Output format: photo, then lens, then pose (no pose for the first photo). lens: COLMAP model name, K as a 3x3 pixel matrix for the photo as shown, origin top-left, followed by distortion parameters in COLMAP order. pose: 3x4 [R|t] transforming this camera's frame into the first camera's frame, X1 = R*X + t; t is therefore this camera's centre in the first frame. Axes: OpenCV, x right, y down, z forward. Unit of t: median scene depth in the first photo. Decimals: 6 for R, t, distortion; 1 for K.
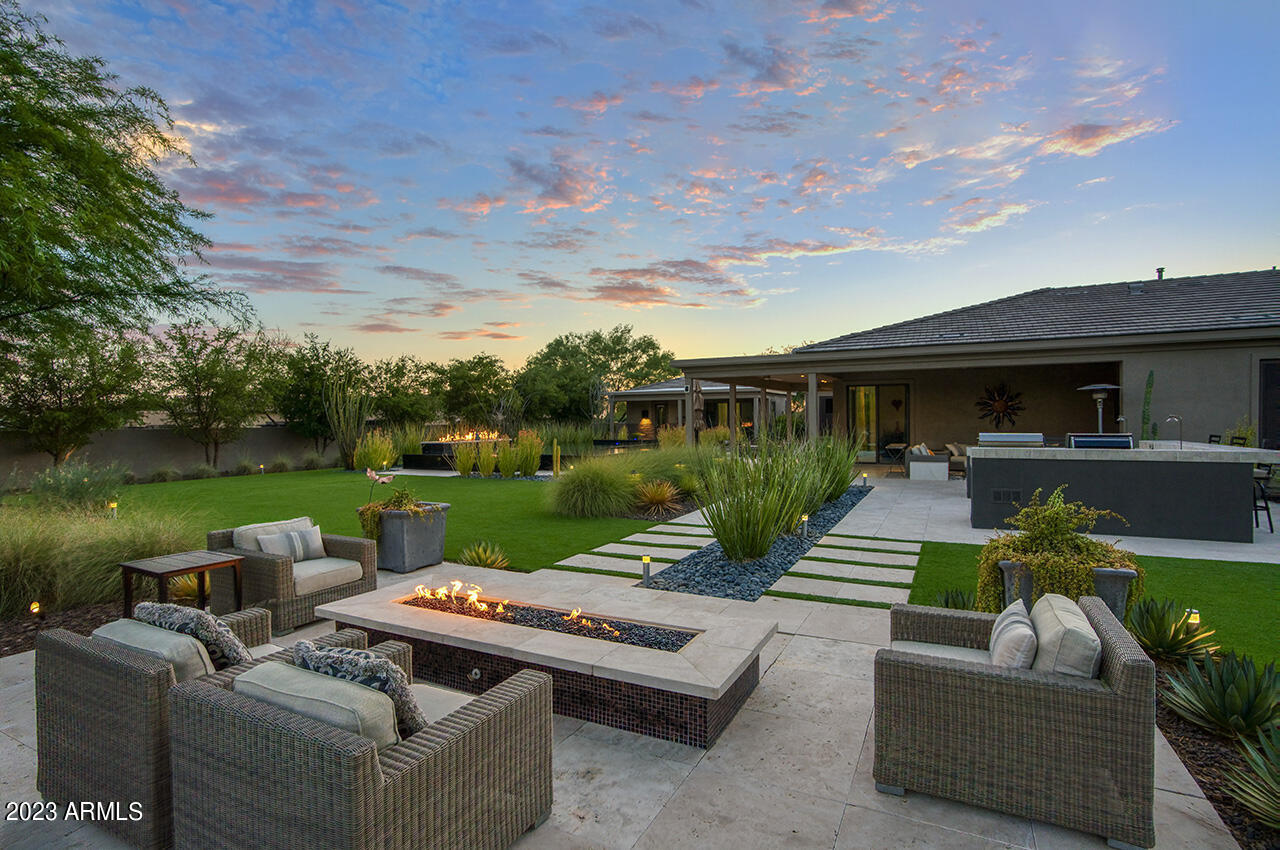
lens RADIAL K [[623.2, 0, 639.6], [0, 623.2, 425.9], [0, 0, 1]] dist [0.000857, 0.000005]
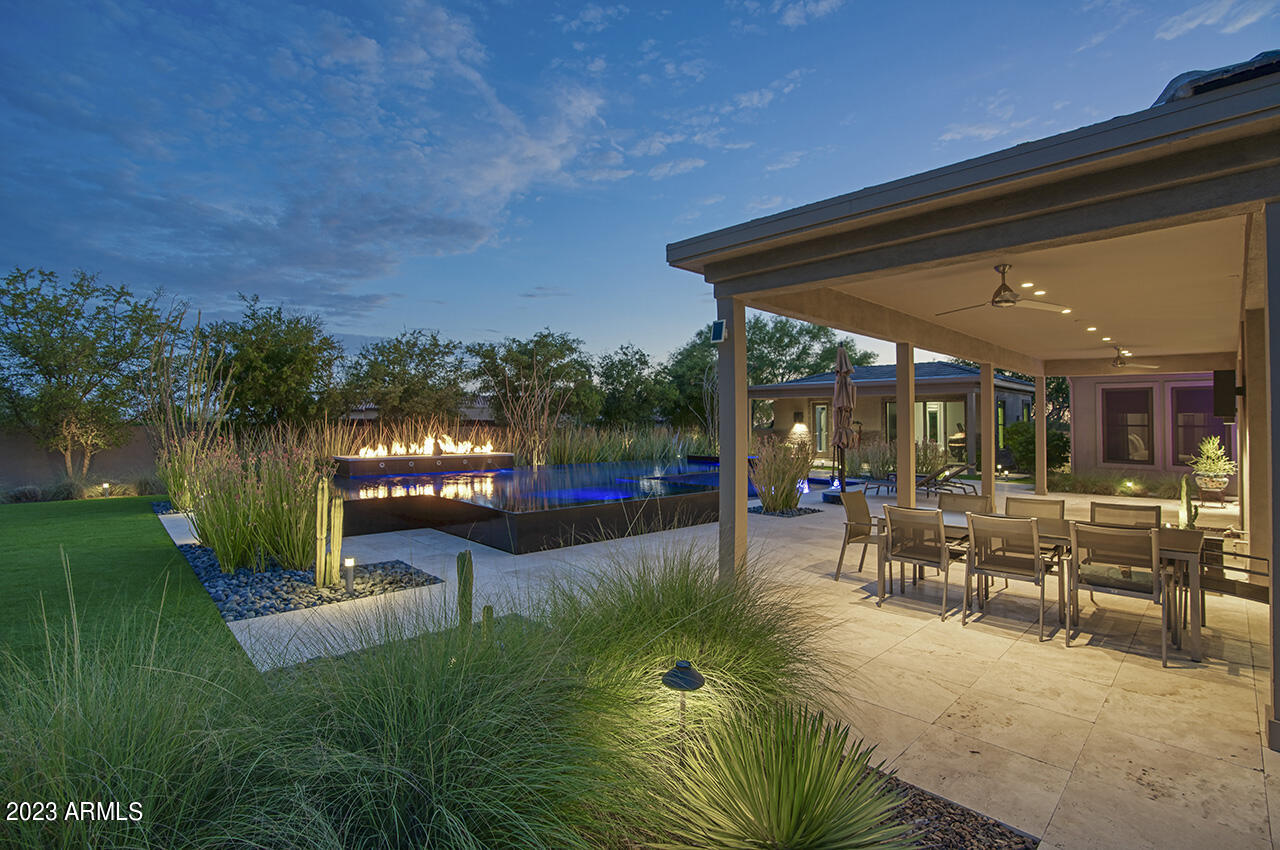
lens RADIAL K [[587.7, 0, 640.4], [0, 587.7, 422.2], [0, 0, 1]] dist [-0.048505, 0.007670]
pose [[0.943584, 0.009550, -0.330996, 0.045673], [-0.015681, 0.999751, -0.015856, 0.000162], [0.330762, 0.020151, 0.943499, 0.234573]]
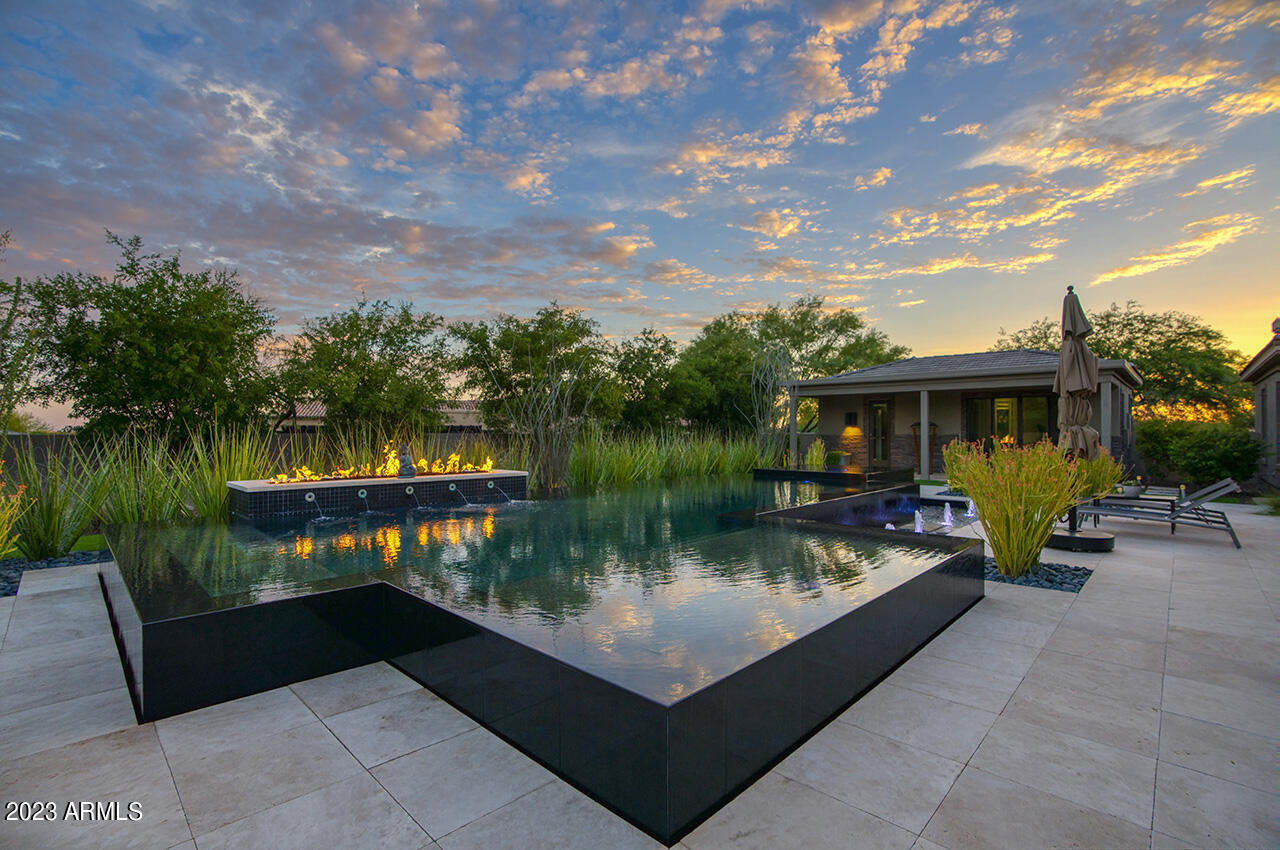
lens RADIAL K [[587.7, 0, 631.1], [0, 587.7, 422.5], [0, 0, 1]] dist [-0.048505, 0.007670]
pose [[0.950525, 0.001092, -0.310646, -0.013660], [-0.009311, 0.999645, -0.024978, 0.000325], [0.310509, 0.026635, 0.950197, 0.312008]]
